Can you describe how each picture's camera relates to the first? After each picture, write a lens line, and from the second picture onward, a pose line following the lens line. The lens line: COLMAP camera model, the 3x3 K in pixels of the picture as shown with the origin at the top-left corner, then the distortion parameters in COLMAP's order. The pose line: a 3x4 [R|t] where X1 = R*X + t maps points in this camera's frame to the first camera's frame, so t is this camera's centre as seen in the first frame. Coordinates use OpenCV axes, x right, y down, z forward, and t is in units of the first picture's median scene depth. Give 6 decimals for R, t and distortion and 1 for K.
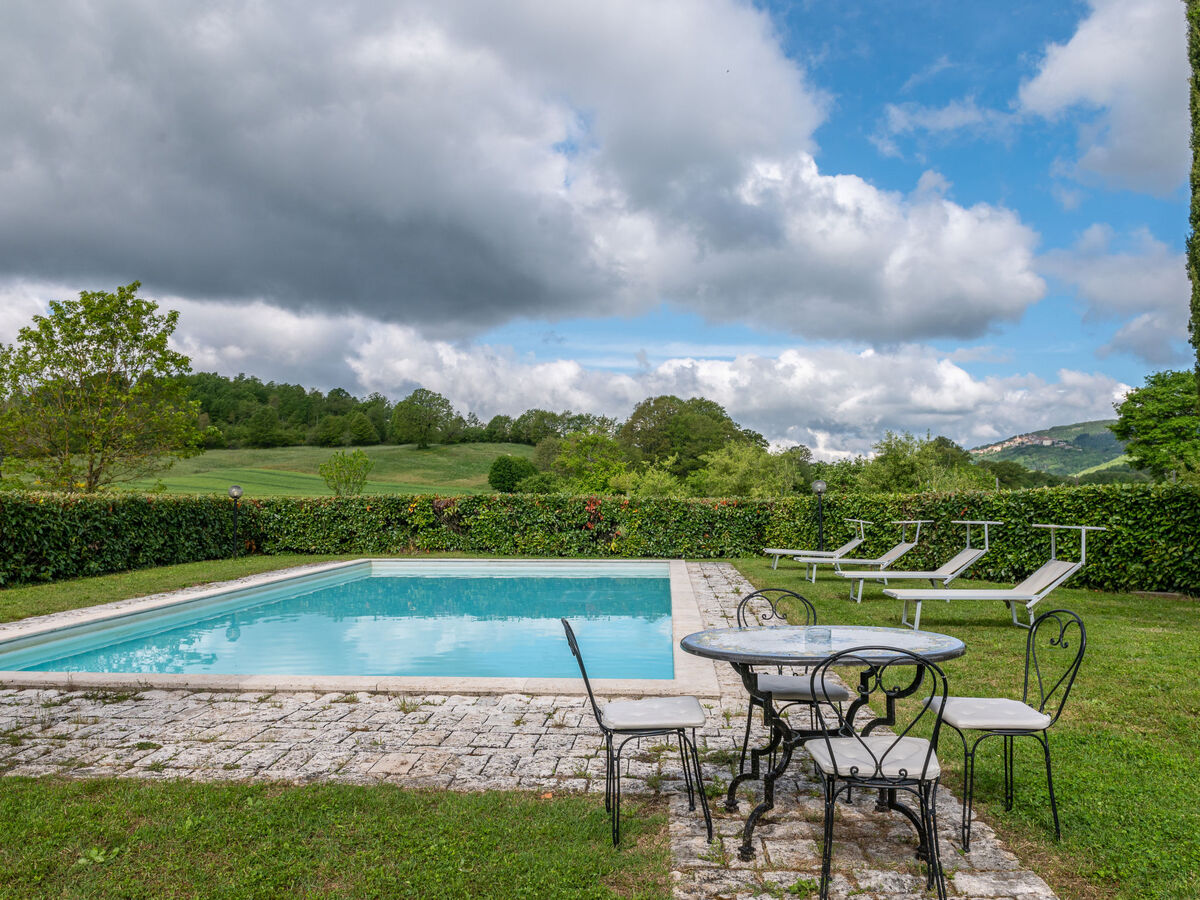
lens RADIAL K [[932.0, 0, 600.0], [0, 932.0, 450.0], [0, 0, 1]] dist [-0.014860, -0.004578]
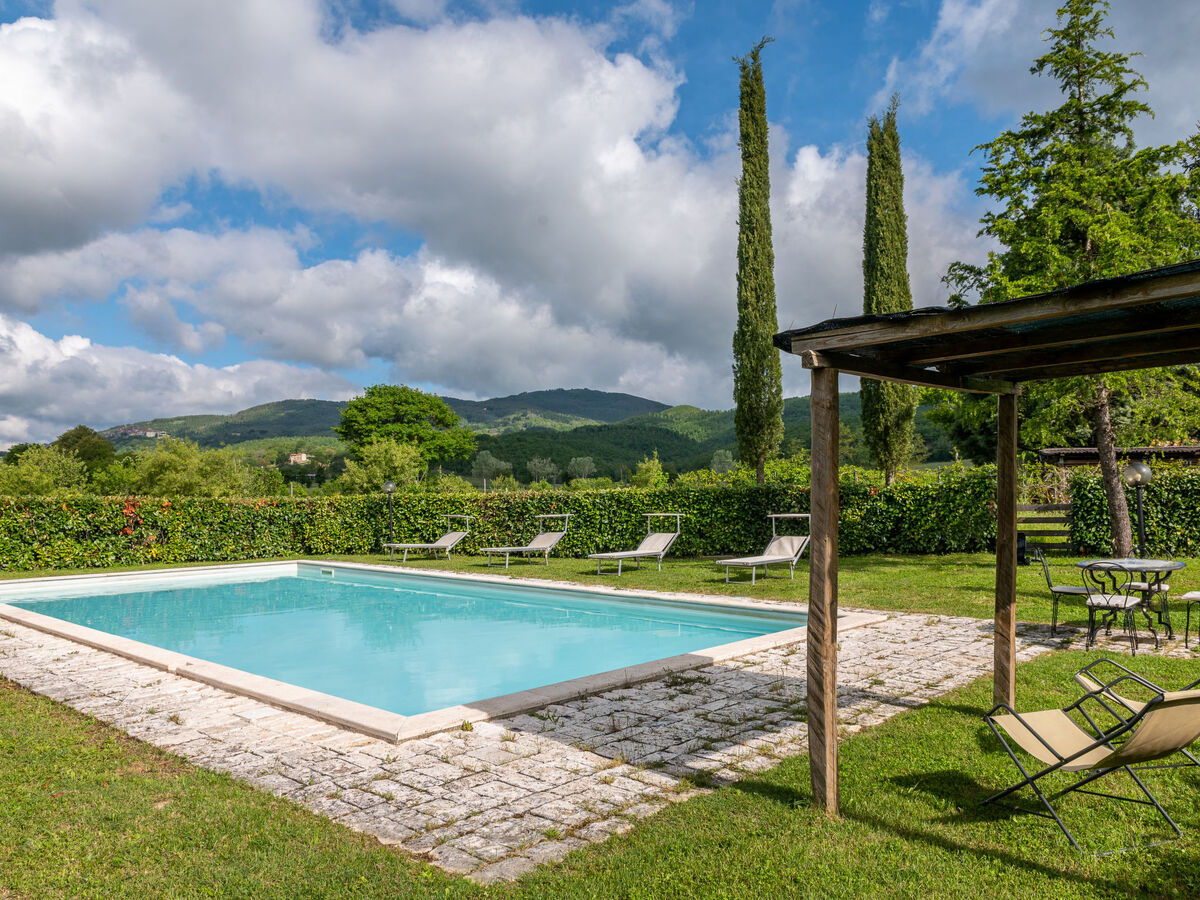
lens RADIAL K [[932.0, 0, 600.0], [0, 932.0, 450.0], [0, 0, 1]] dist [-0.014860, -0.004578]
pose [[0.619747, 0.026380, 0.784358, -0.428822], [-0.033370, 0.999417, -0.007246, -0.004502], [-0.784092, -0.021683, 0.620266, 0.098774]]
